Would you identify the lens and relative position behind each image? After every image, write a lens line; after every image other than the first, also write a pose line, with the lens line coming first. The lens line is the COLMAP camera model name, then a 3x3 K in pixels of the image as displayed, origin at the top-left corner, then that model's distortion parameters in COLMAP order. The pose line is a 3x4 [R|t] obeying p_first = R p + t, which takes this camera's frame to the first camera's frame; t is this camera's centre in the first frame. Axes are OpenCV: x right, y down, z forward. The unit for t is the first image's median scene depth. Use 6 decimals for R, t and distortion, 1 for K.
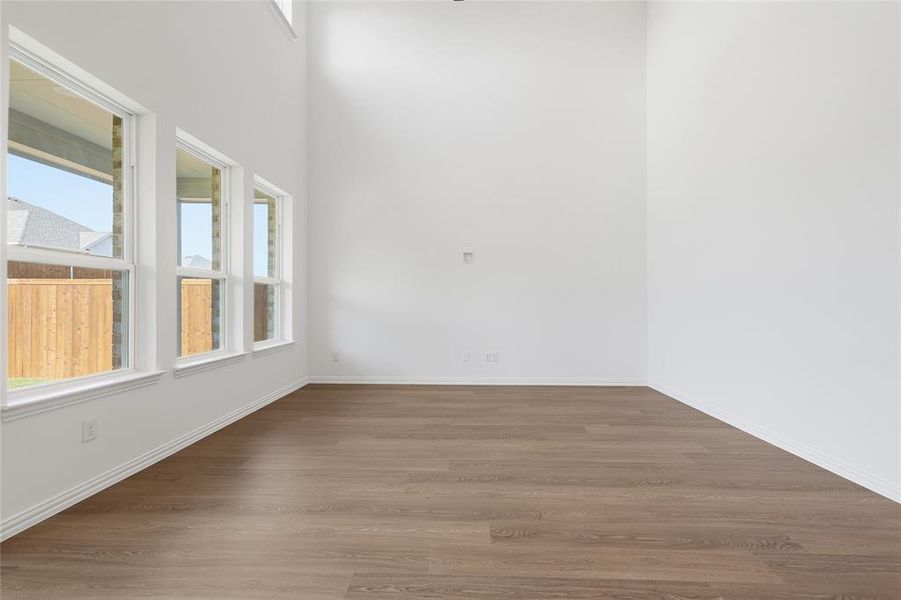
lens RADIAL K [[395.2, 0, 453.1], [0, 395.2, 297.5], [0, 0, 1]] dist [0.006368, -0.002805]
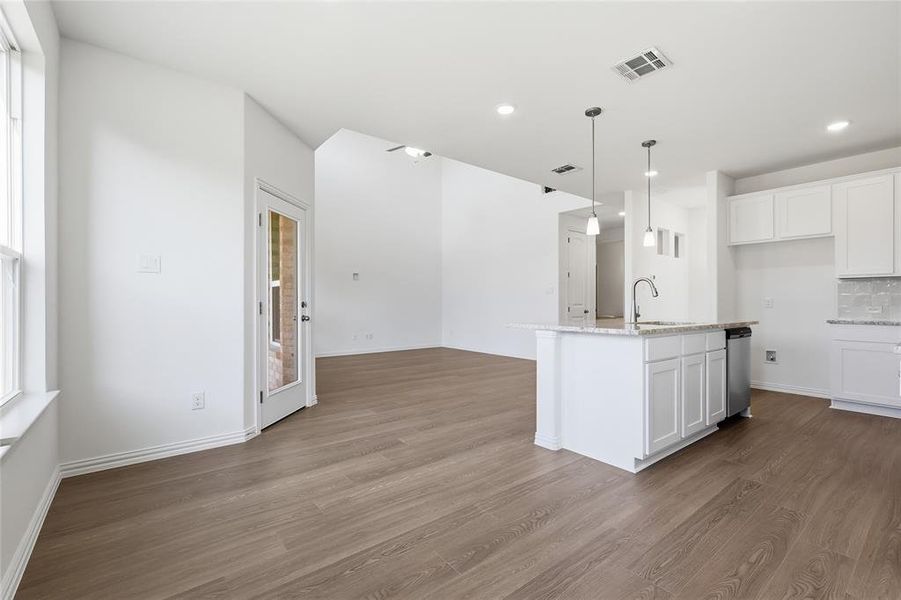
lens RADIAL K [[395.2, 0, 452.6], [0, 395.2, 301.0], [0, 0, 1]] dist [0.006368, -0.002805]
pose [[0.763230, 0.004422, 0.646112, -1.248470], [-0.007101, 0.999974, 0.001545, -0.008045], [-0.646088, -0.005768, 0.763241, -0.877555]]
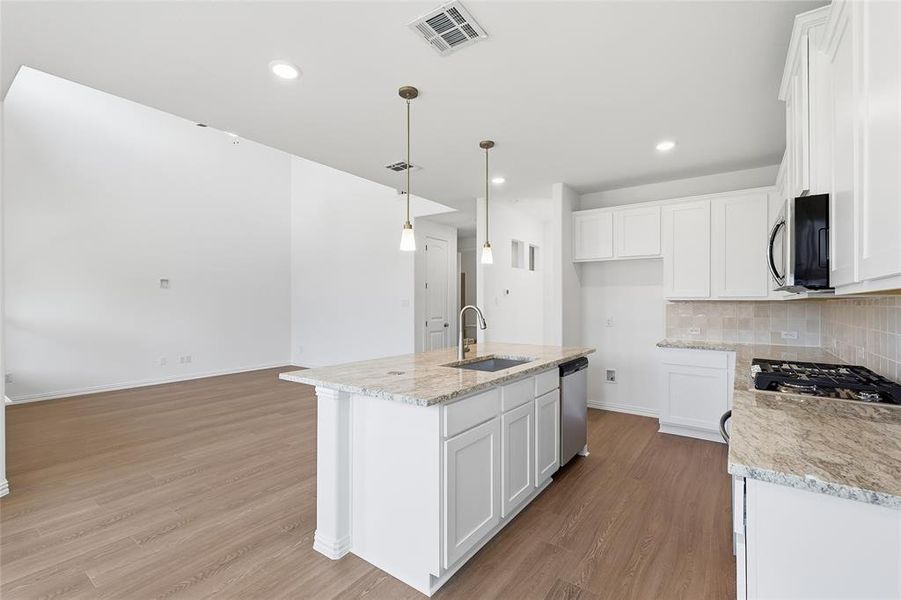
lens RADIAL K [[395.2, 0, 454.0], [0, 395.2, 302.3], [0, 0, 1]] dist [0.006368, -0.002805]
pose [[0.558609, 0.000328, 0.829431, -0.877515], [-0.006943, 0.999967, 0.004281, -0.090931], [-0.829402, -0.008150, 0.558592, -0.847746]]
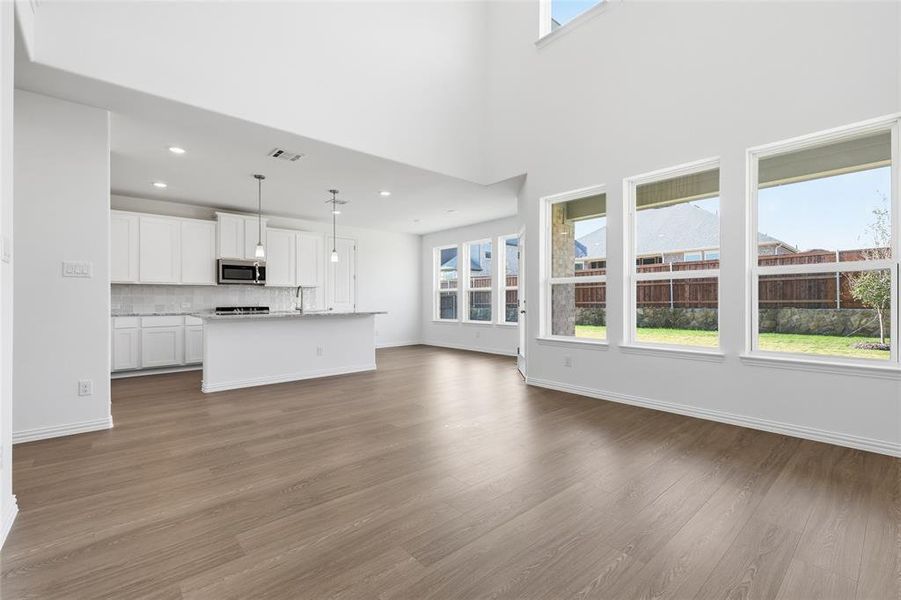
lens RADIAL K [[395.2, 0, 455.3], [0, 395.2, 297.7], [0, 0, 1]] dist [0.006368, -0.002805]
pose [[-0.725892, -0.001903, -0.687806, 0.728921], [0.009504, 0.999873, -0.012797, 0.012372], [0.687743, -0.015826, -0.725782, 1.600663]]
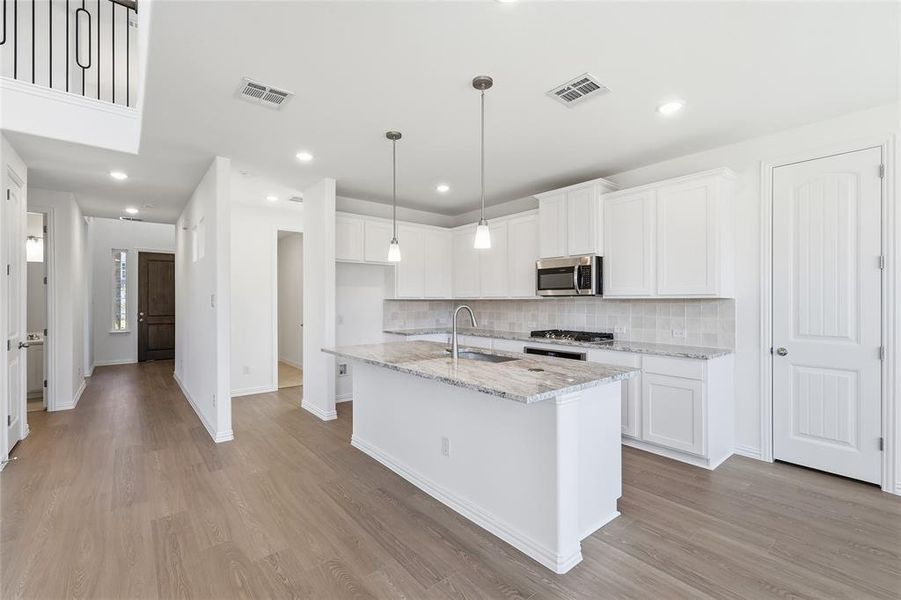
lens RADIAL K [[395.2, 0, 452.2], [0, 395.2, 299.9], [0, 0, 1]] dist [0.006368, -0.002805]
pose [[-0.660976, 0.000048, 0.750407, -0.793507], [-0.004704, 0.999980, -0.004207, -0.087951], [-0.750392, -0.006310, -0.660963, 0.338275]]
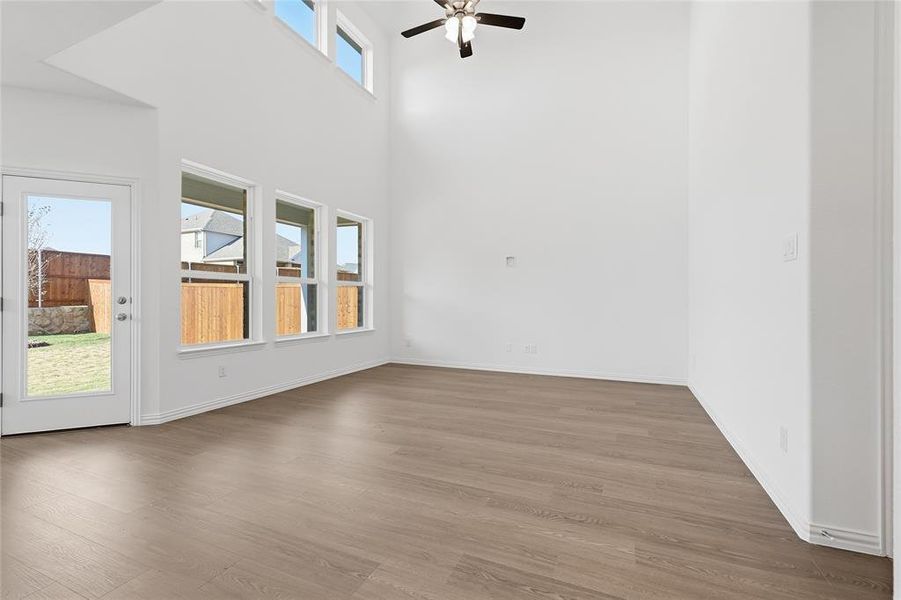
lens RADIAL K [[395.2, 0, 453.9], [0, 395.2, 292.4], [0, 0, 1]] dist [0.006368, -0.002805]
pose [[0.930583, -0.005454, -0.366042, 0.537422], [0.002242, 0.999955, -0.009199, 0.000242], [0.366075, 0.007739, 0.930553, -0.213665]]
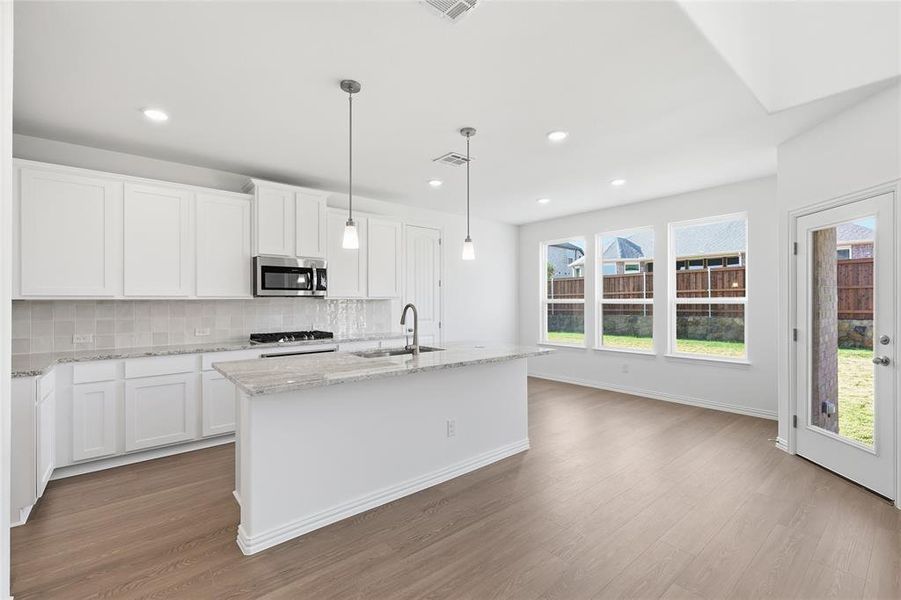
lens RADIAL K [[395.2, 0, 452.7], [0, 395.2, 299.6], [0, 0, 1]] dist [0.006368, -0.002805]
pose [[-0.748777, -0.001978, -0.662819, 0.554880], [0.007785, 0.999900, -0.011779, -0.077971], [0.662776, -0.013980, -0.748687, 0.520615]]
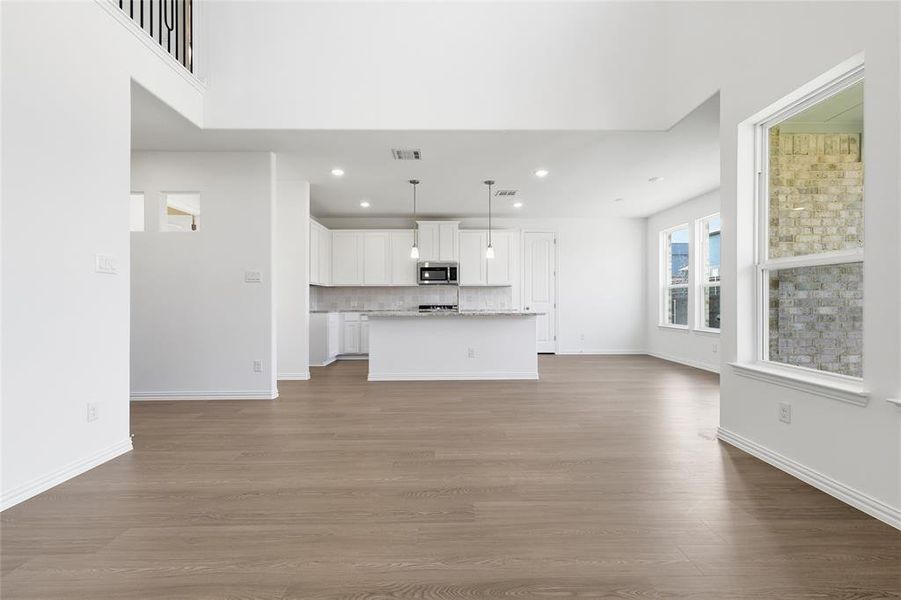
lens RADIAL K [[395.2, 0, 452.7], [0, 395.2, 296.9], [0, 0, 1]] dist [0.006368, -0.002805]
pose [[-0.998897, 0.002192, -0.046903, 0.058902], [0.002983, 0.999854, -0.016799, 0.013447], [0.046859, -0.016921, -0.998758, 1.576476]]
